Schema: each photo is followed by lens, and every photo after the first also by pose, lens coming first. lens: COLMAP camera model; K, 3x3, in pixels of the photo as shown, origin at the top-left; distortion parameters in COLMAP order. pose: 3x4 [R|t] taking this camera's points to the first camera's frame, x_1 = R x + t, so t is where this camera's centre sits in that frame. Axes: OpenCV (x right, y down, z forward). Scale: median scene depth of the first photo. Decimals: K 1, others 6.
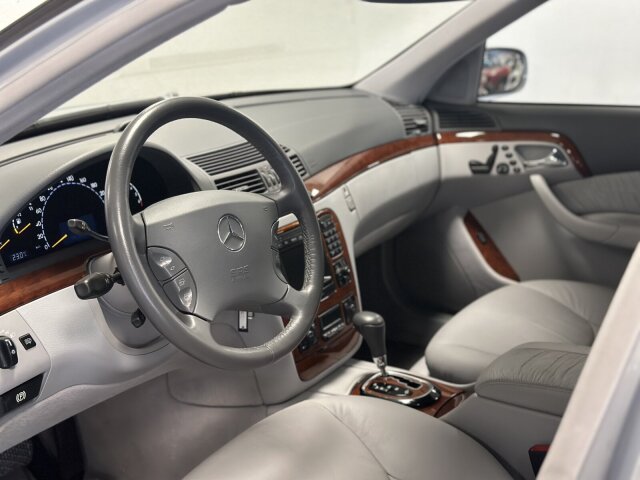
lens RADIAL K [[904.4, 0, 317.7], [0, 904.4, 241.4], [0, 0, 1]] dist [0.101465, 0.000000]
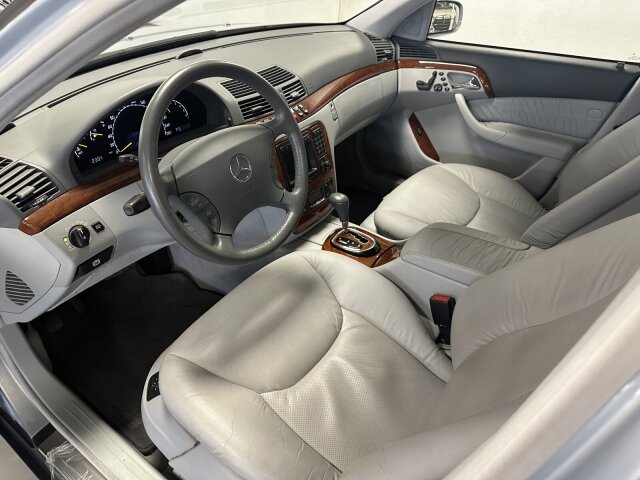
lens RADIAL K [[456.0, 0, 316.7], [0, 456.0, 240.7], [0, 0, 1]] dist [0.012029, -0.019422]
pose [[0.997915, 0.061576, -0.019336, 0.029208], [-0.052398, 0.947869, 0.314323, -0.069402], [0.037683, -0.312655, 0.949119, 0.177813]]
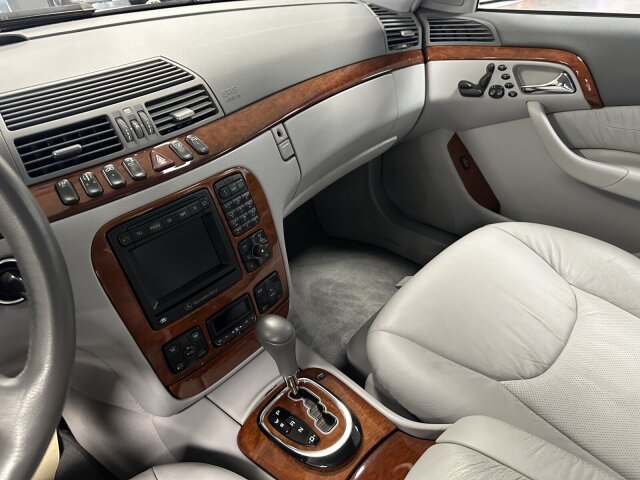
lens RADIAL K [[456.0, 0, 326.6], [0, 456.0, 239.5], [0, 0, 1]] dist [0.012029, -0.019422]
pose [[0.989018, 0.069613, -0.130374, 0.110493], [-0.026897, 0.952174, 0.304369, -0.076871], [0.145327, -0.297520, 0.943590, 0.524963]]
